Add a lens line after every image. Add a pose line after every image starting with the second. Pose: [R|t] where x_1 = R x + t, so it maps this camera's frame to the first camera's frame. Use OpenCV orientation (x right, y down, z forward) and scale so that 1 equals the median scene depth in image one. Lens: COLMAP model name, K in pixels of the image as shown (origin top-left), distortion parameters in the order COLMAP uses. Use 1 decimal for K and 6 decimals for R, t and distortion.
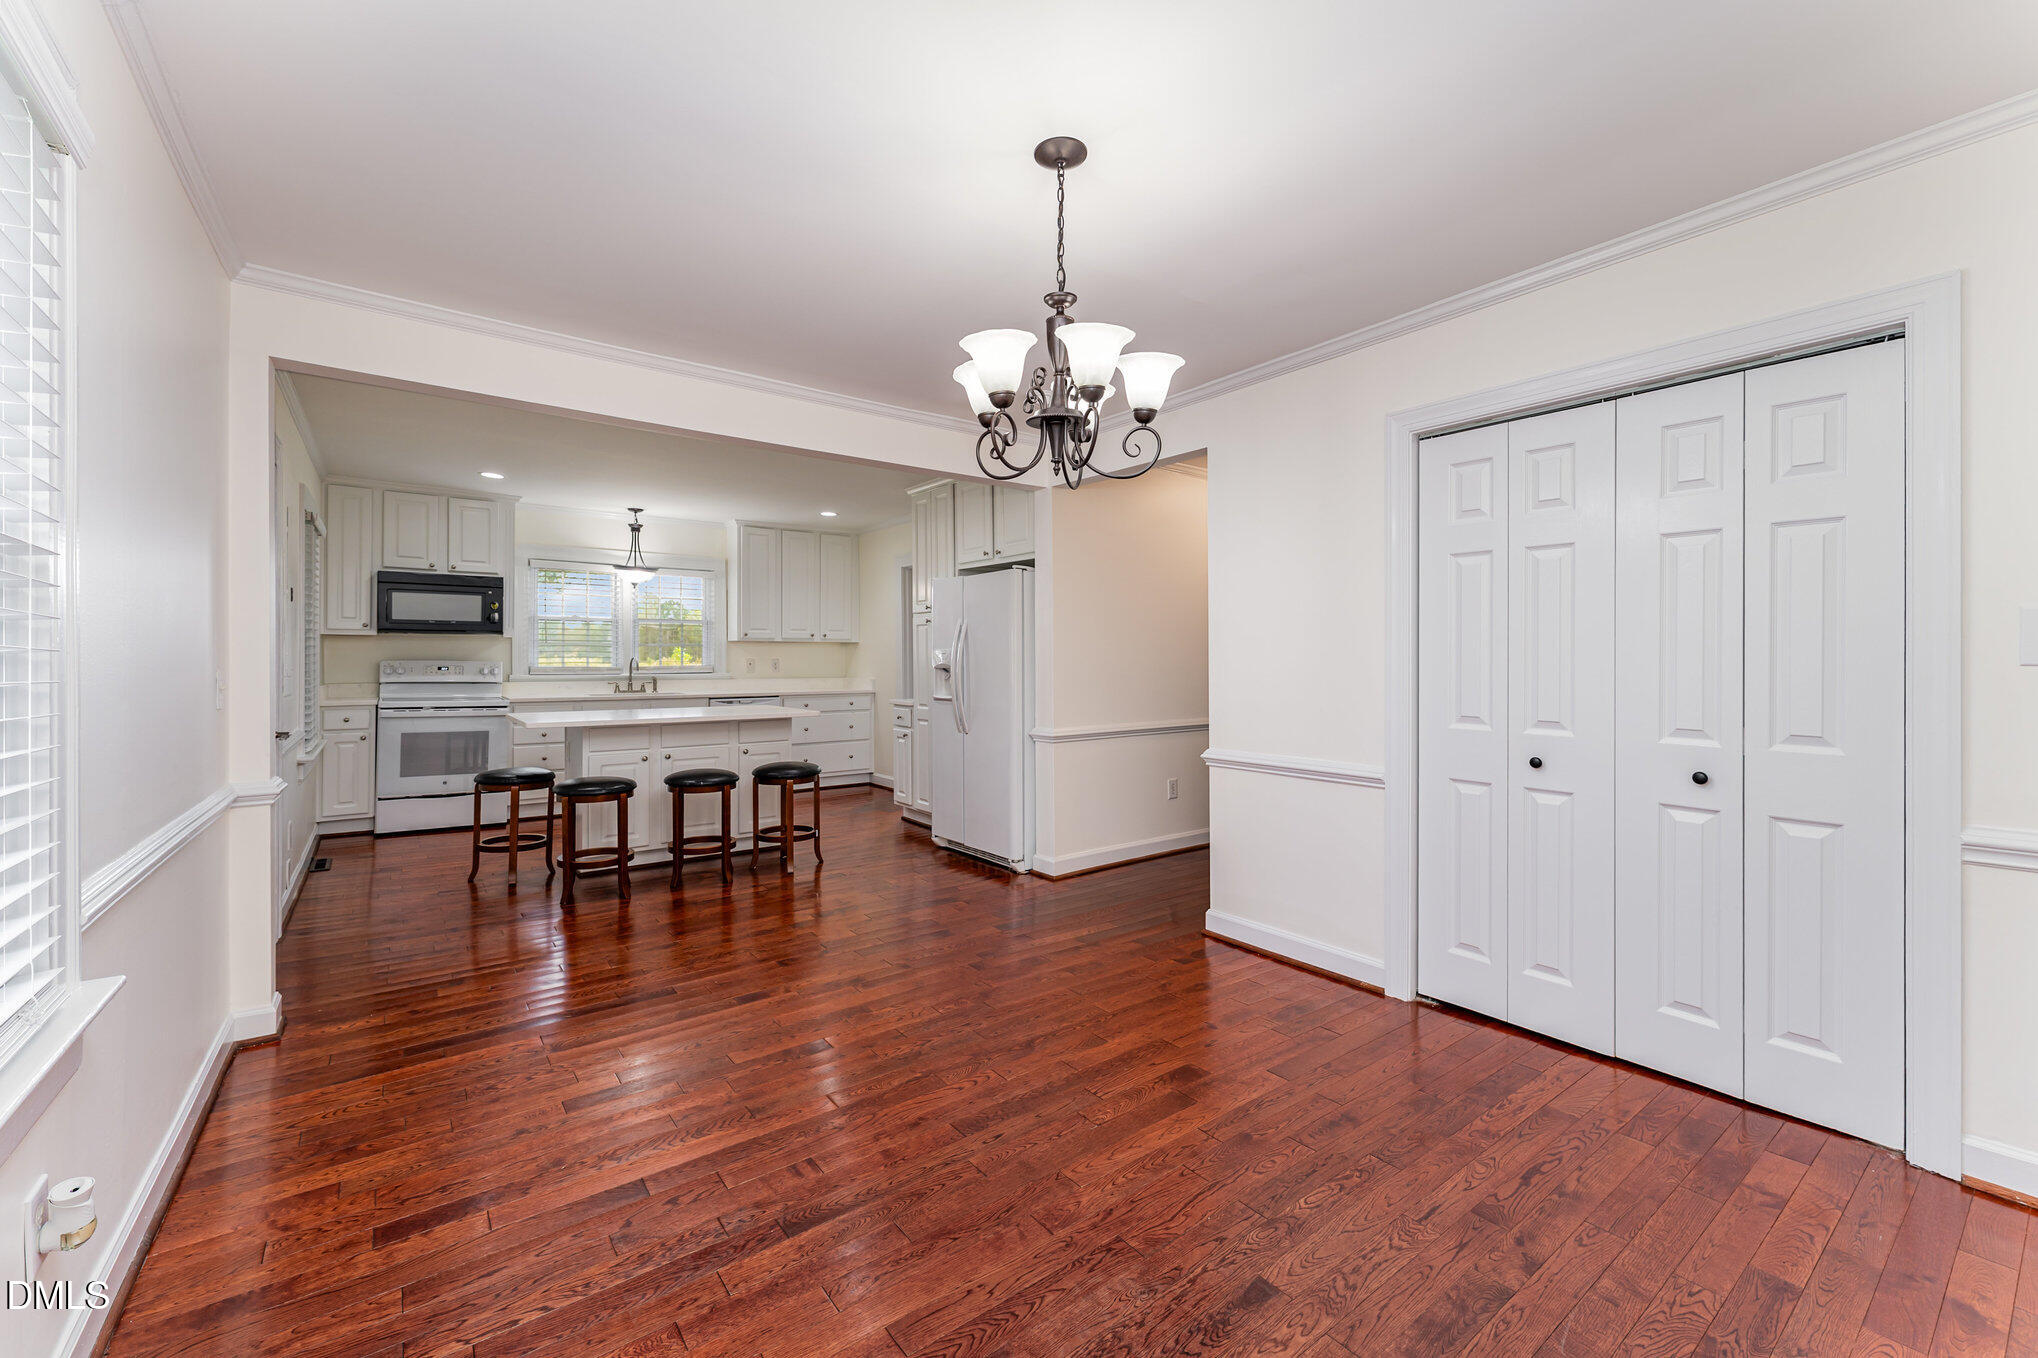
lens RADIAL K [[824.7, 0, 1025.3], [0, 824.7, 663.3], [0, 0, 1]] dist [0.002673, 0.001224]
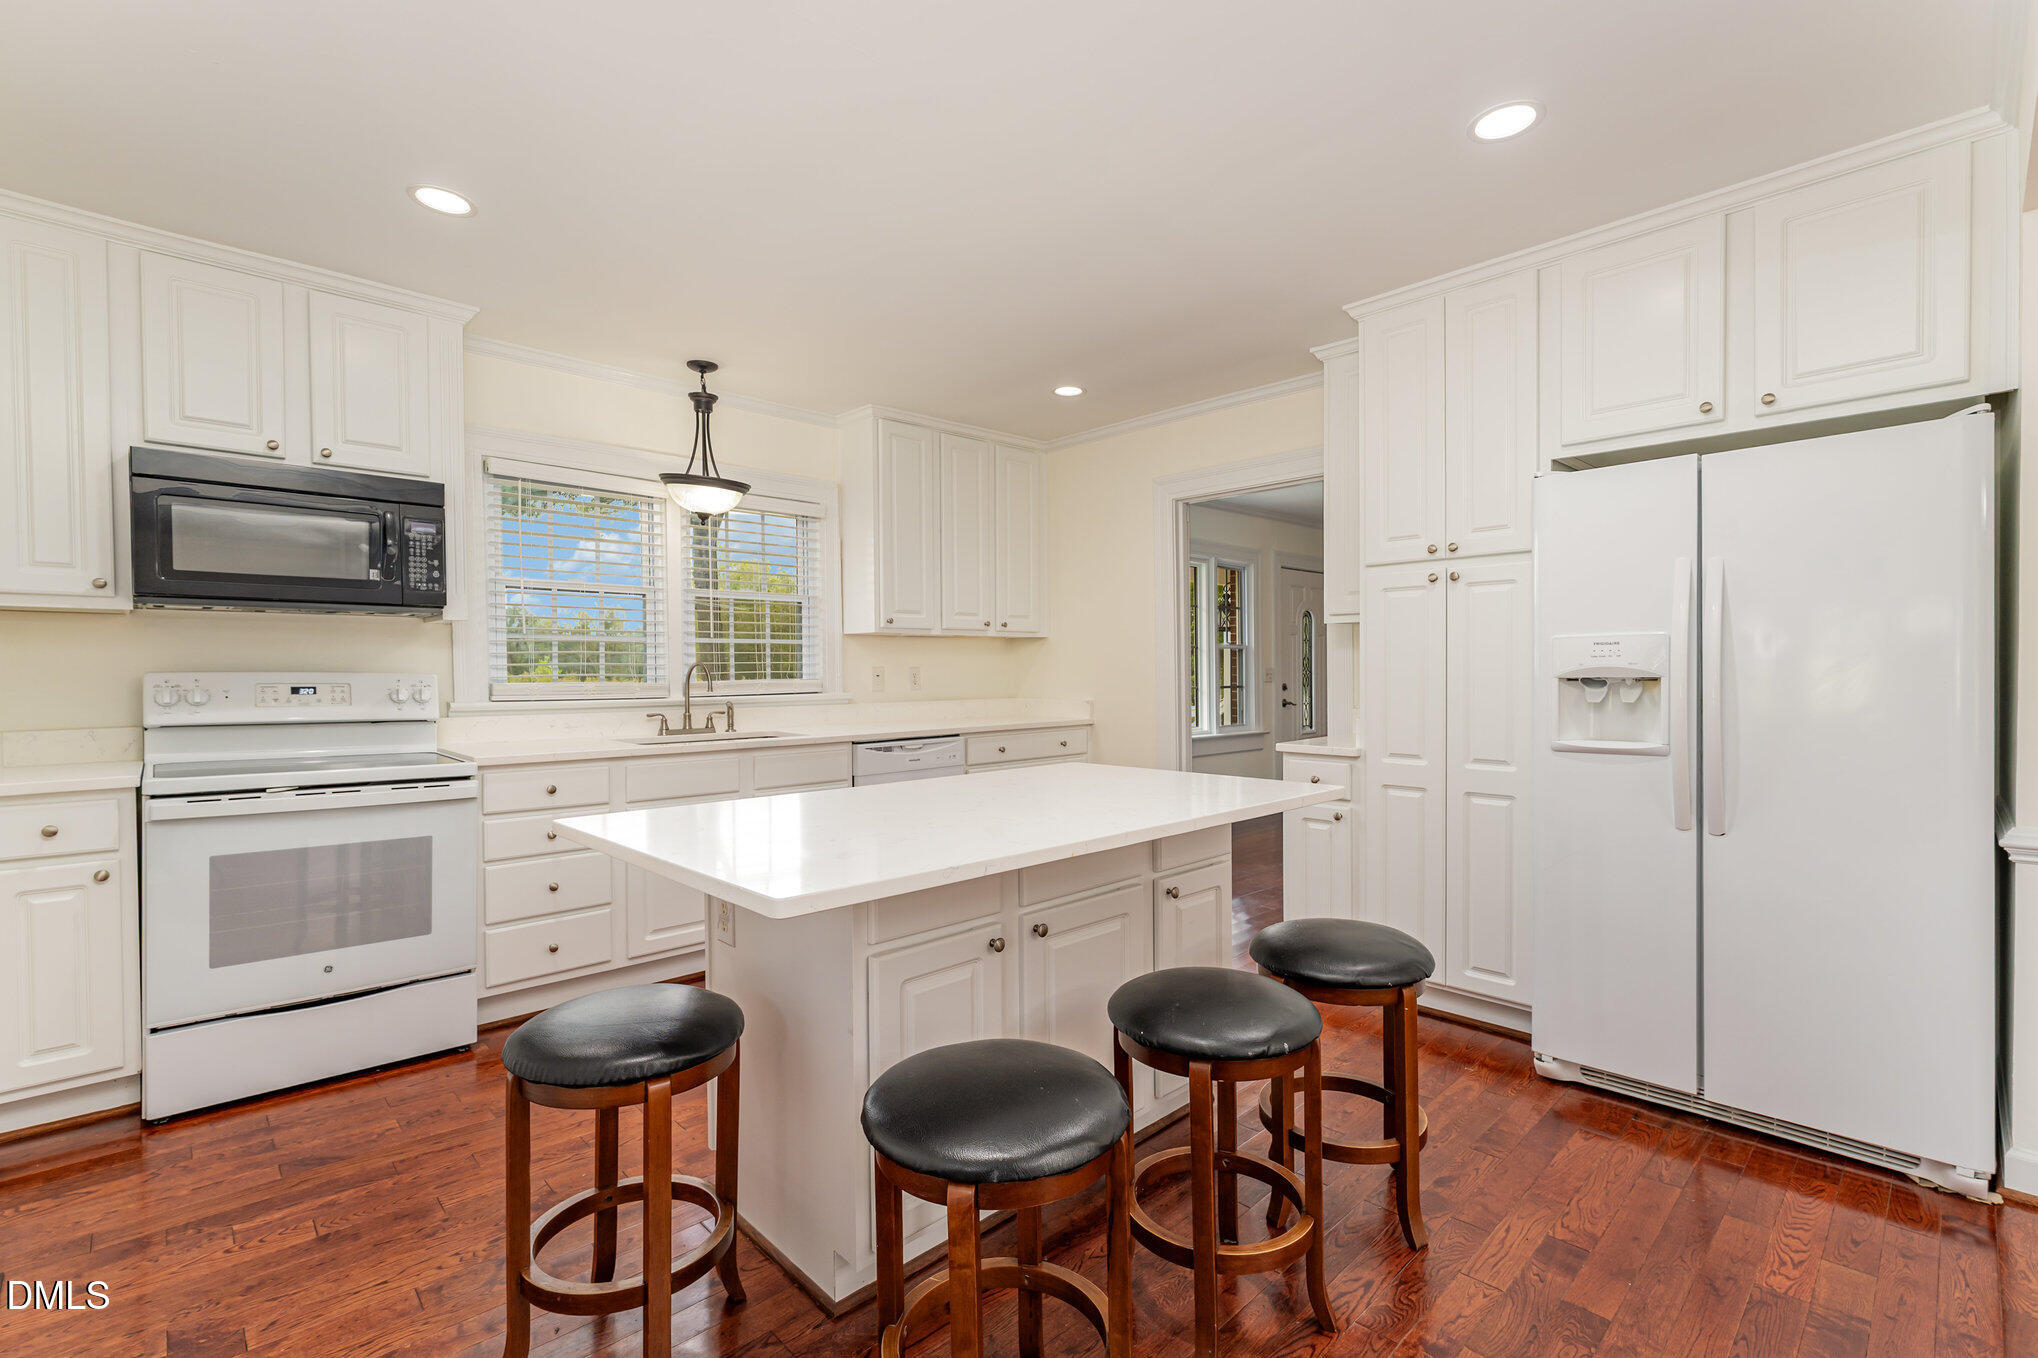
lens RADIAL K [[904.1, 0, 1036.5], [0, 904.1, 695.3], [0, 0, 1]] dist [-0.003961, -0.000351]
pose [[0.992232, -0.009602, 0.124028, -0.371356], [0.006801, 0.999713, 0.022986, 0.000826], [-0.124213, -0.021963, 0.992012, 0.469728]]
